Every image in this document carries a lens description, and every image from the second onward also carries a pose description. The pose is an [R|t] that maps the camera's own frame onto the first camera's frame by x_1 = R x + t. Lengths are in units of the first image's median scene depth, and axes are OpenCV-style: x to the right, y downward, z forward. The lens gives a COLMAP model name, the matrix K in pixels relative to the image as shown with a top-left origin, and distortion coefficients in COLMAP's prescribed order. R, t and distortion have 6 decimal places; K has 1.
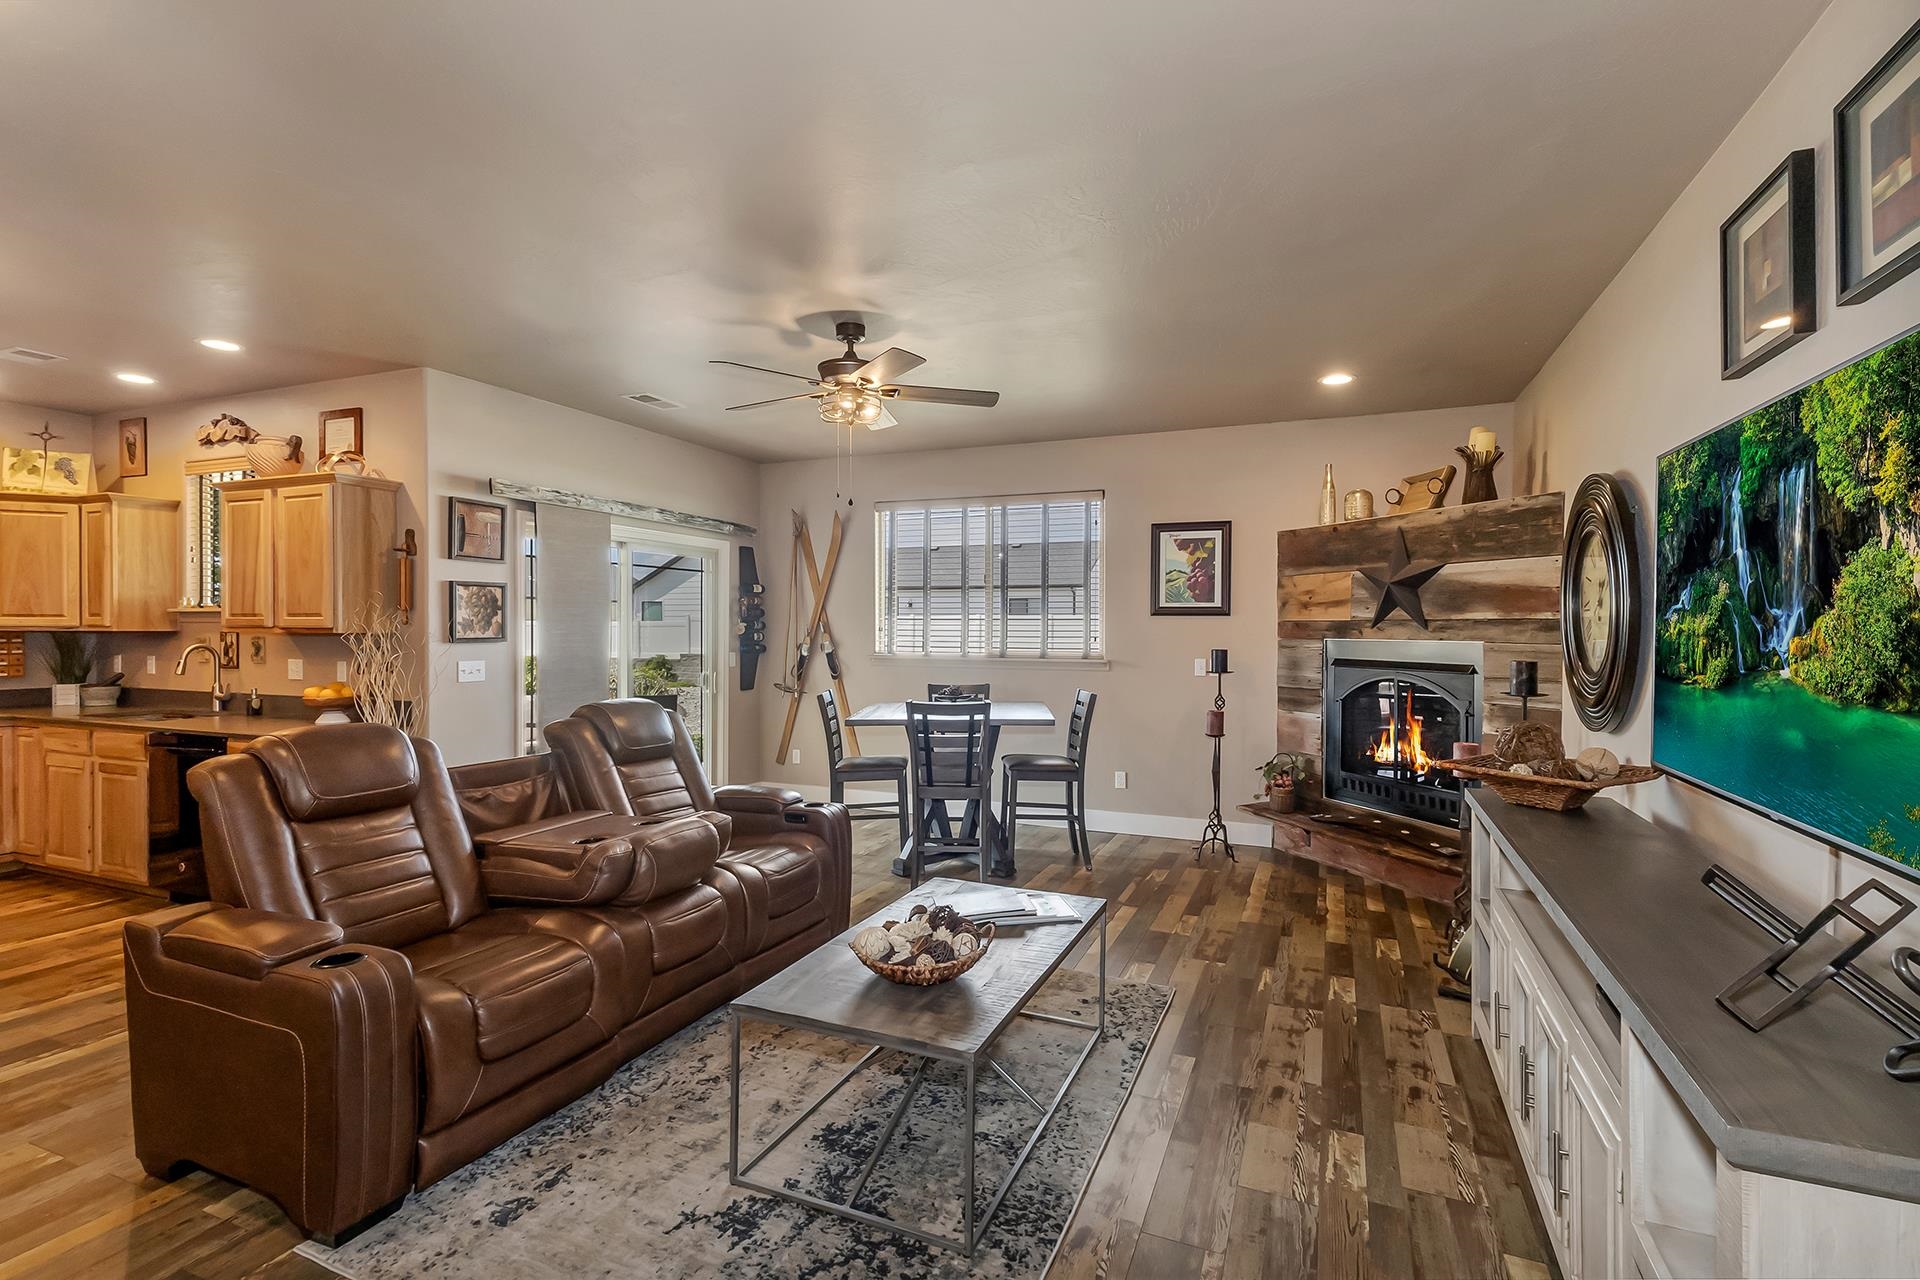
lens RADIAL K [[868.5, 0, 966.1], [0, 868.5, 605.0], [0, 0, 1]] dist [0.013937, 0.001457]
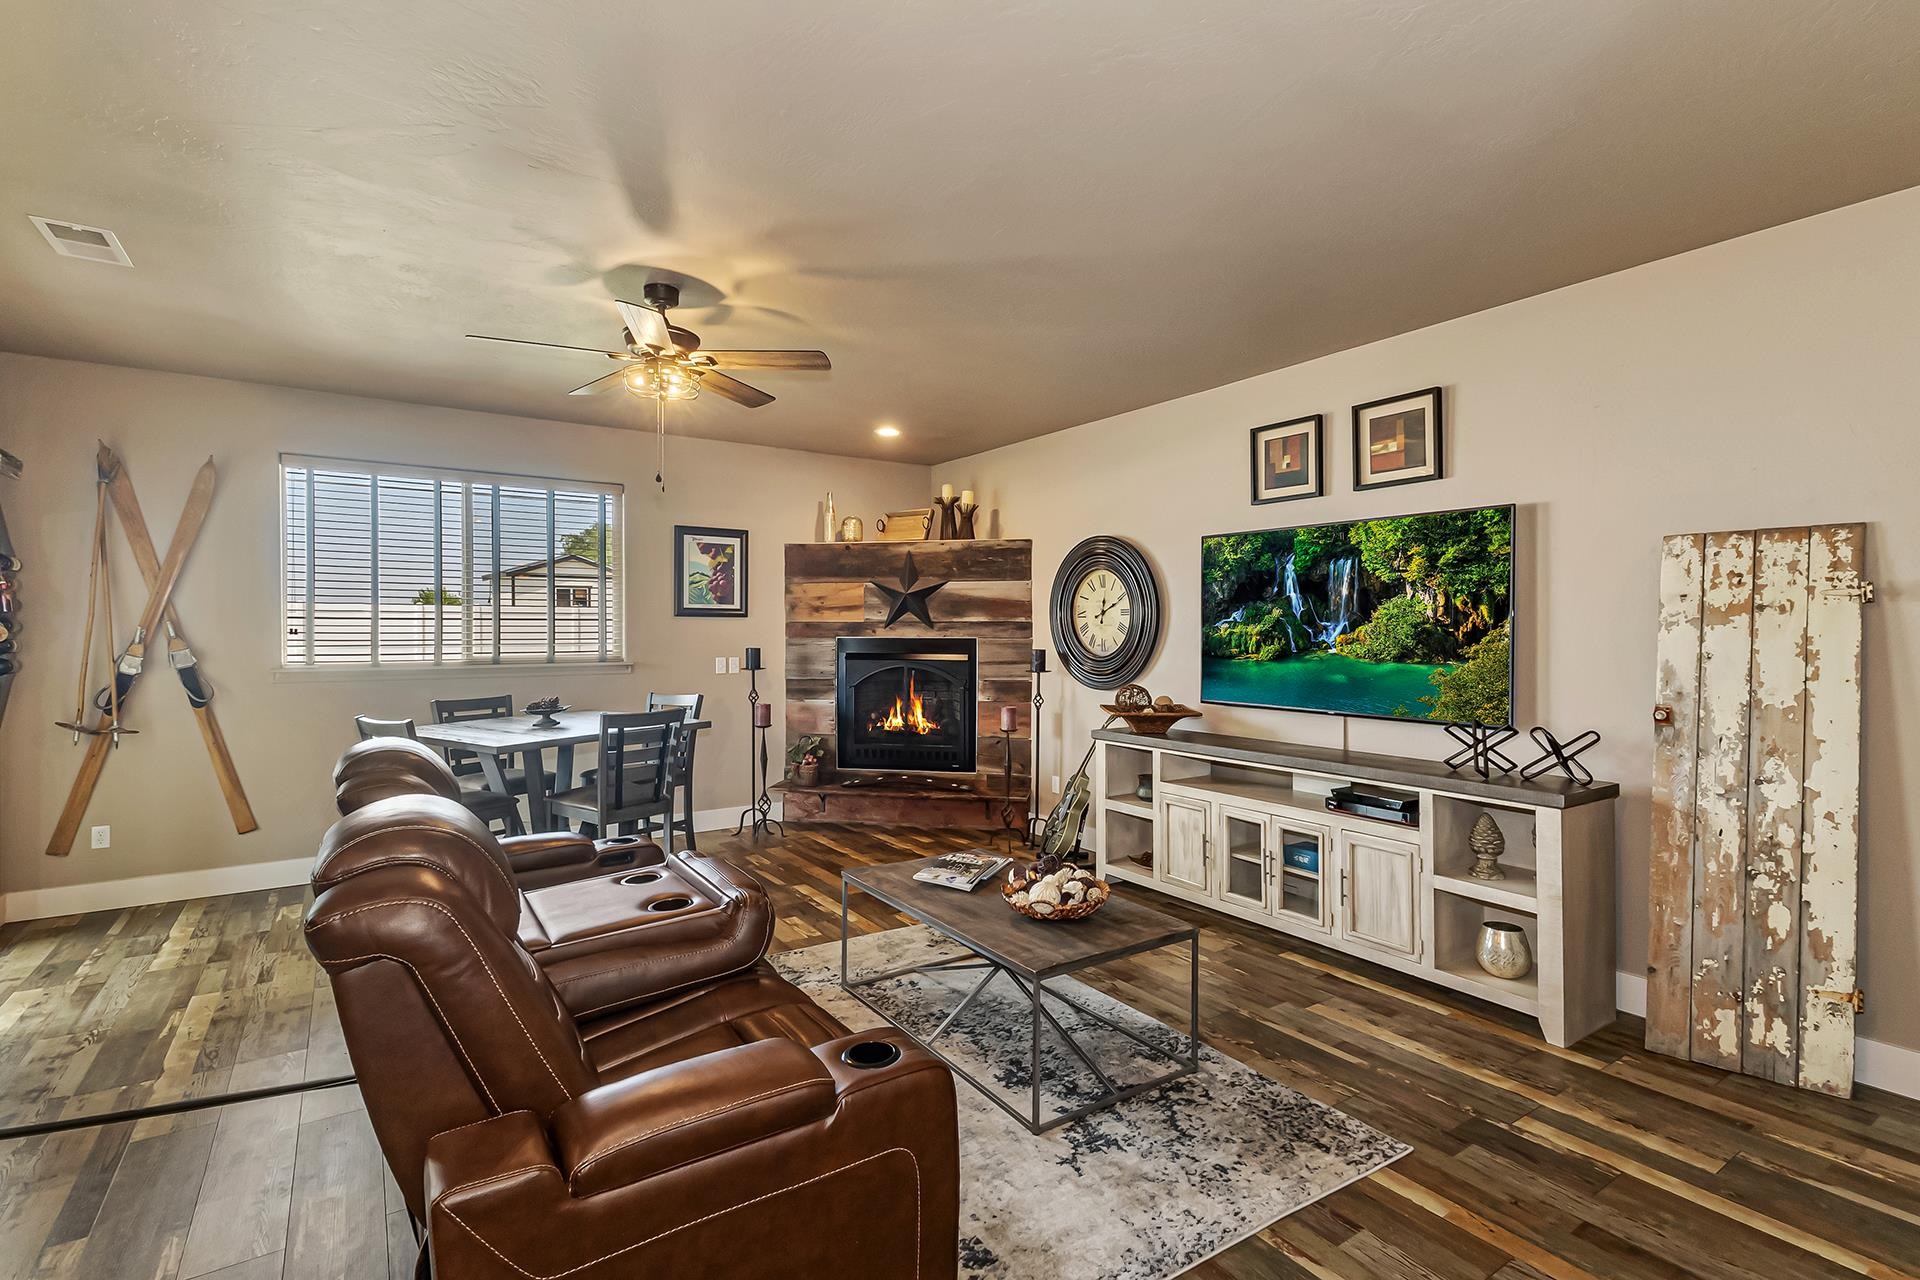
lens RADIAL K [[868.5, 0, 945.2], [0, 868.5, 609.3], [0, 0, 1]] dist [0.013937, 0.001457]
pose [[0.564905, 0.014027, 0.825036, -0.577554], [-0.021832, 0.999760, -0.002049, -0.000786], [-0.824867, -0.016855, 0.565076, 0.220462]]
